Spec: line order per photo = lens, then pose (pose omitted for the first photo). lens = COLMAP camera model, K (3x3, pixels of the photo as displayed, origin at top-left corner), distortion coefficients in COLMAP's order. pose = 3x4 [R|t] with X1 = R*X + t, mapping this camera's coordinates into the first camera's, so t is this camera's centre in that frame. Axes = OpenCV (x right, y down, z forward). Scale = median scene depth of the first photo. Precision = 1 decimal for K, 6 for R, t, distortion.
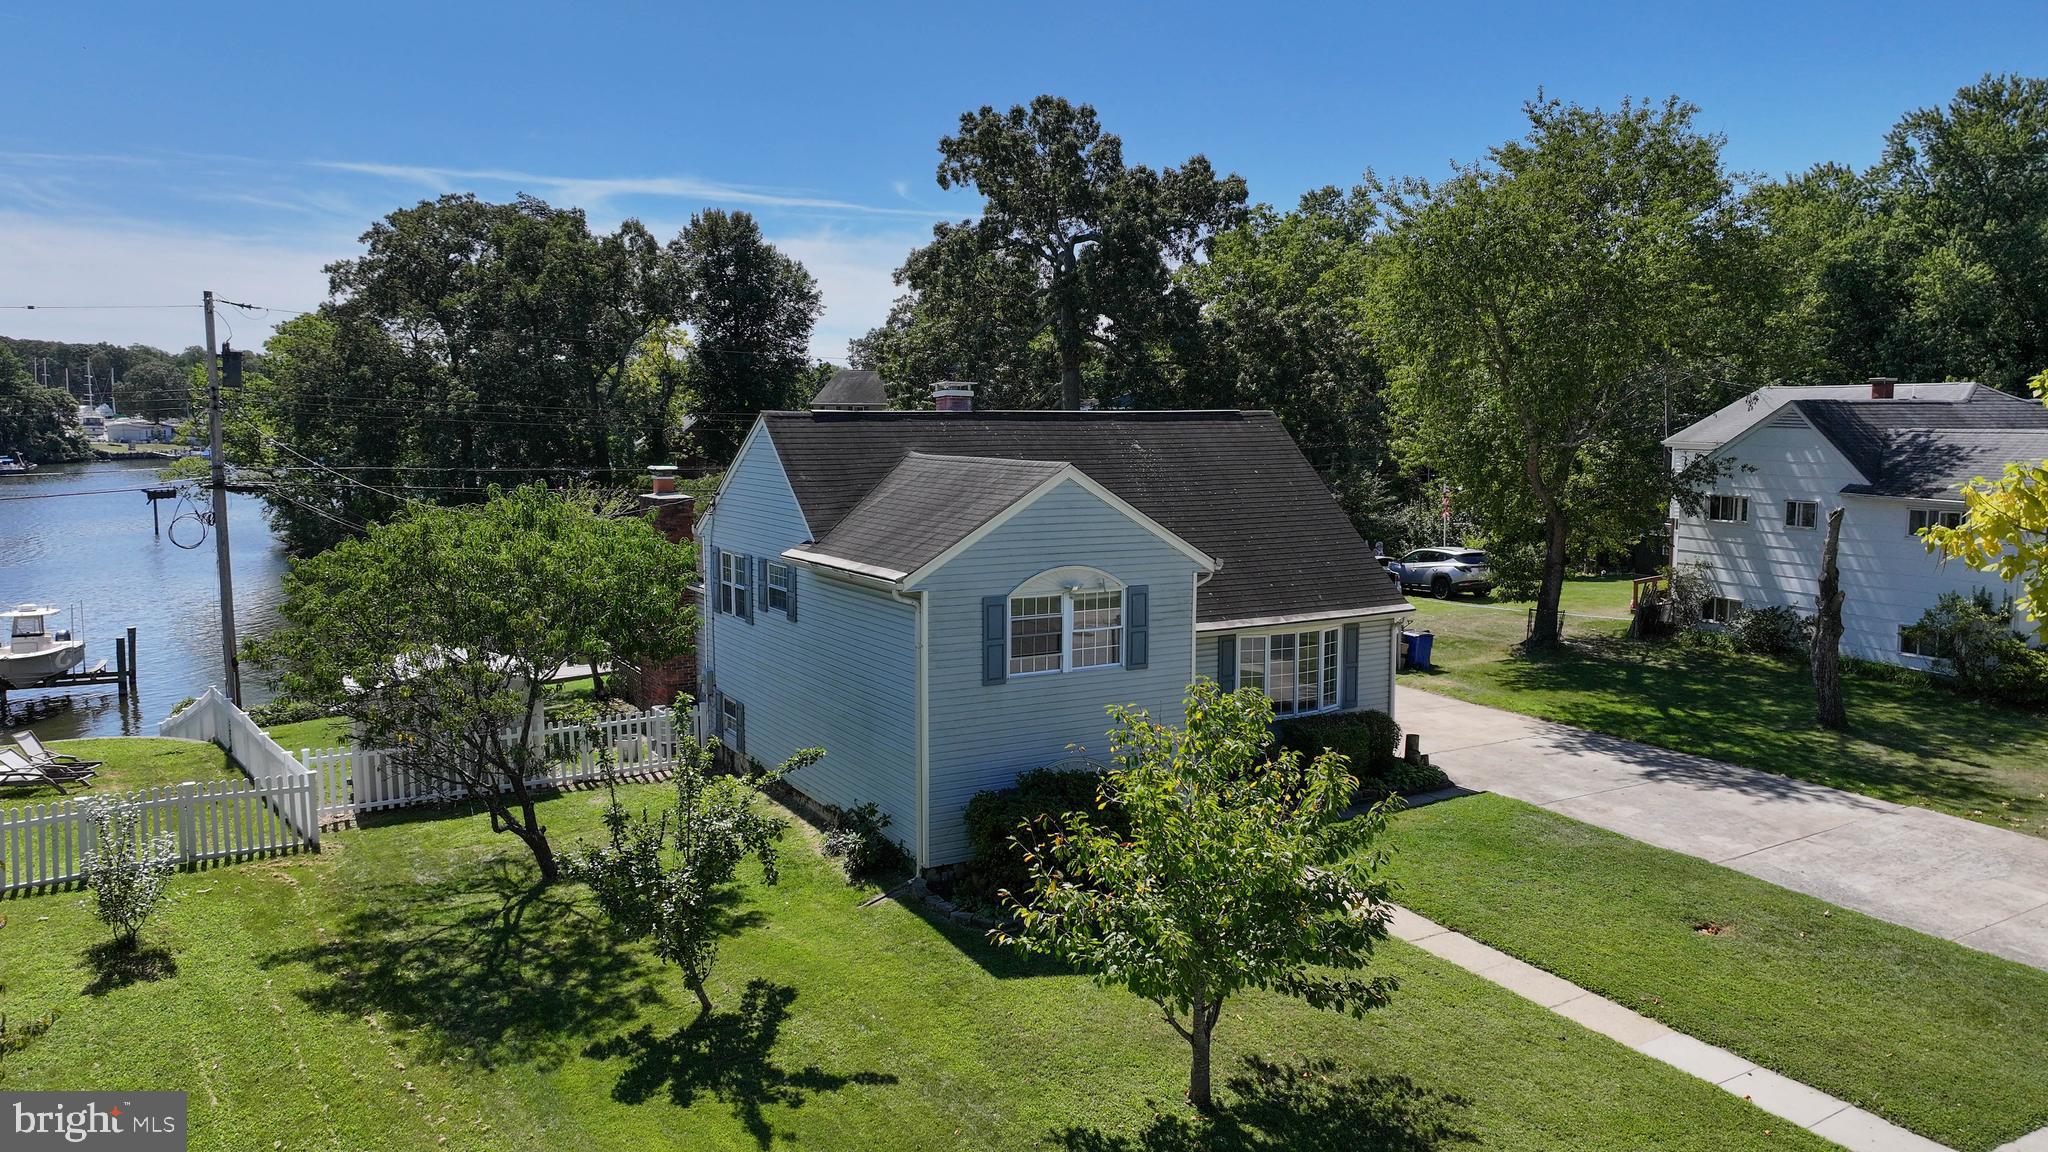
lens RADIAL K [[1485.8, 0, 1024.0], [0, 1485.8, 576.0], [0, 0, 1]] dist [0.069640, 0.000114]
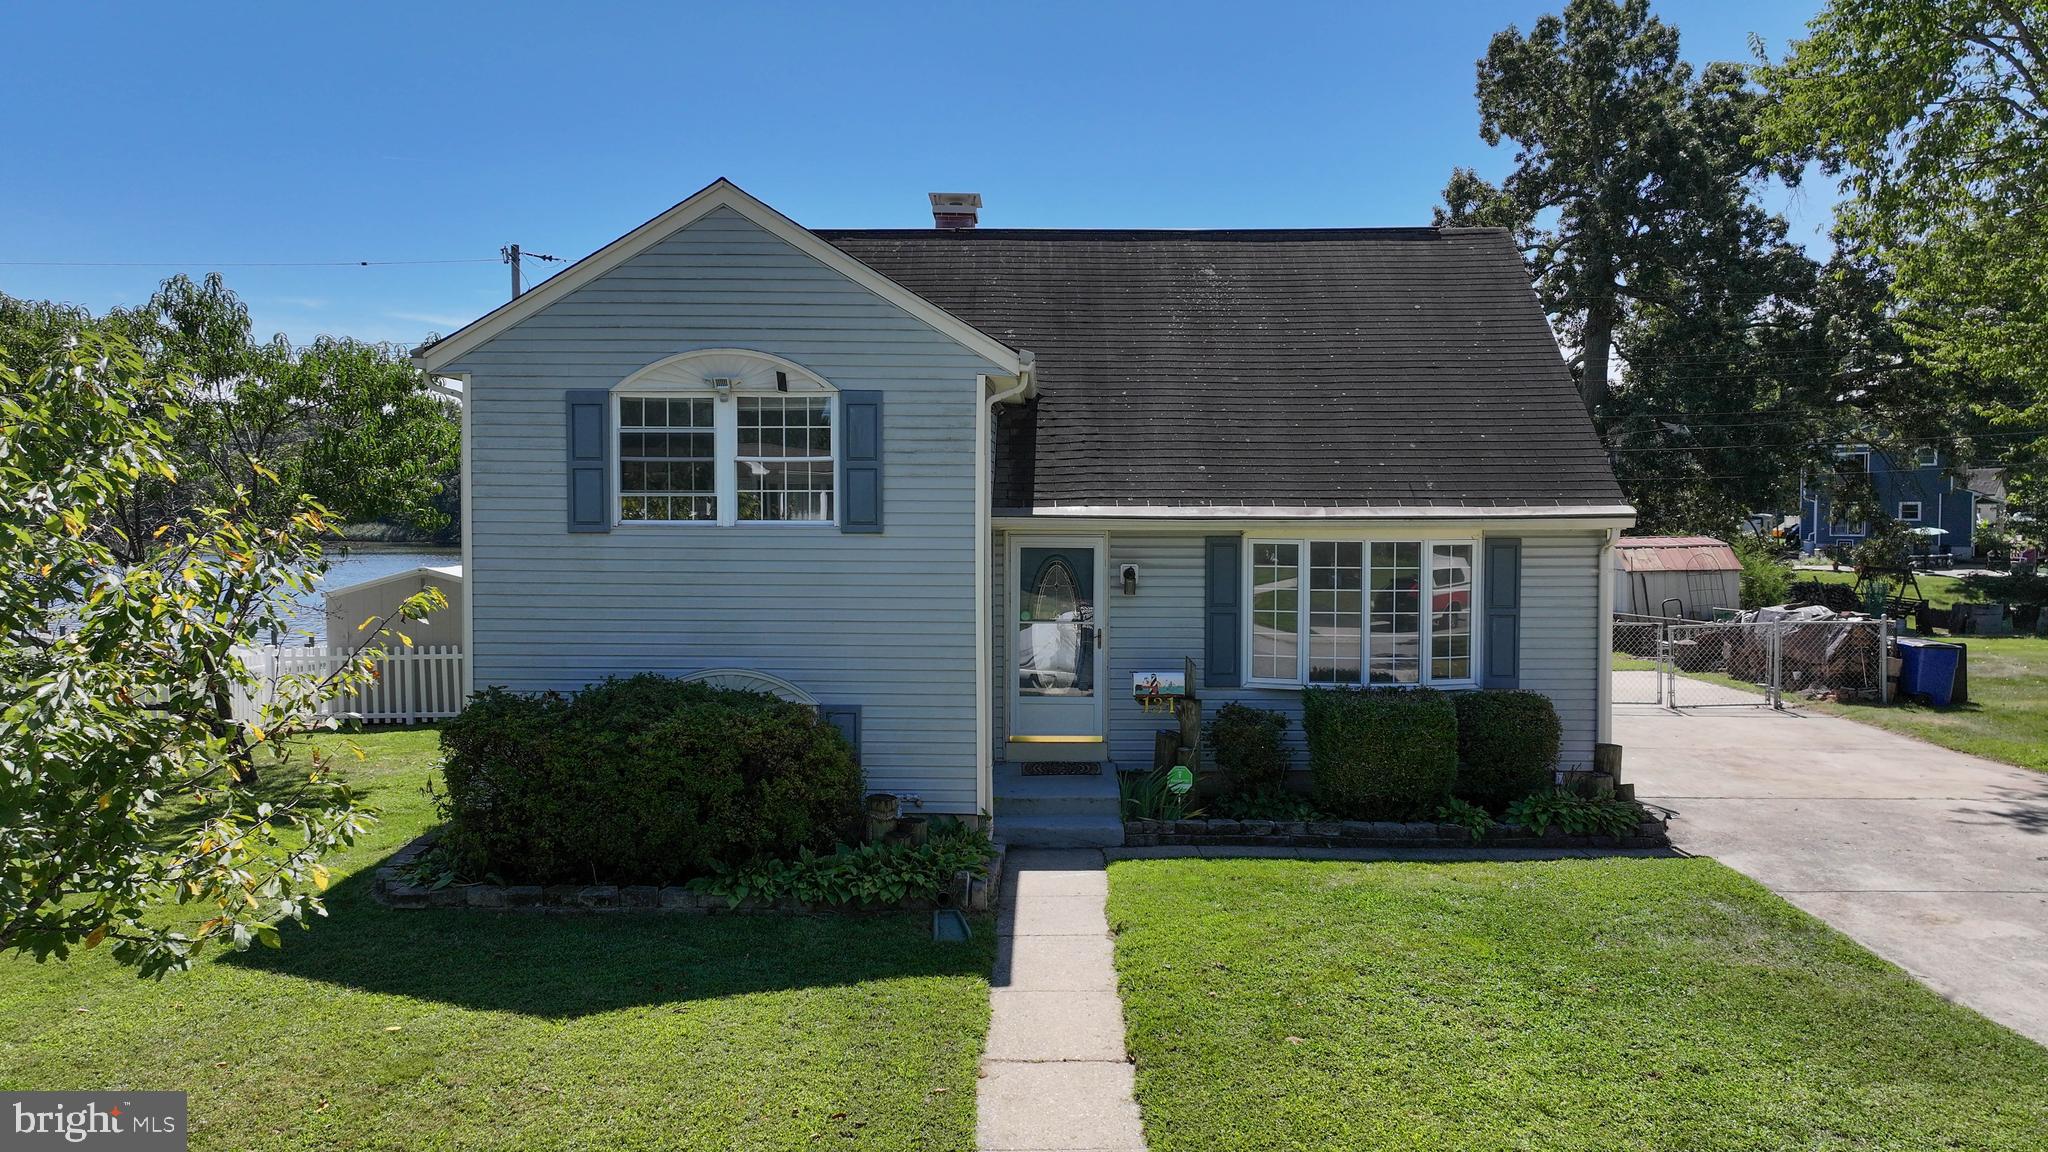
lens RADIAL K [[1437.4, 0, 1032.0], [0, 1437.4, 567.7], [0, 0, 1]] dist [0.008779, -0.000230]
pose [[0.849183, 0.021544, -0.527659, 0.451101], [-0.062132, 0.996304, -0.059314, 0.109794], [0.524431, 0.083153, 0.847383, 0.570550]]
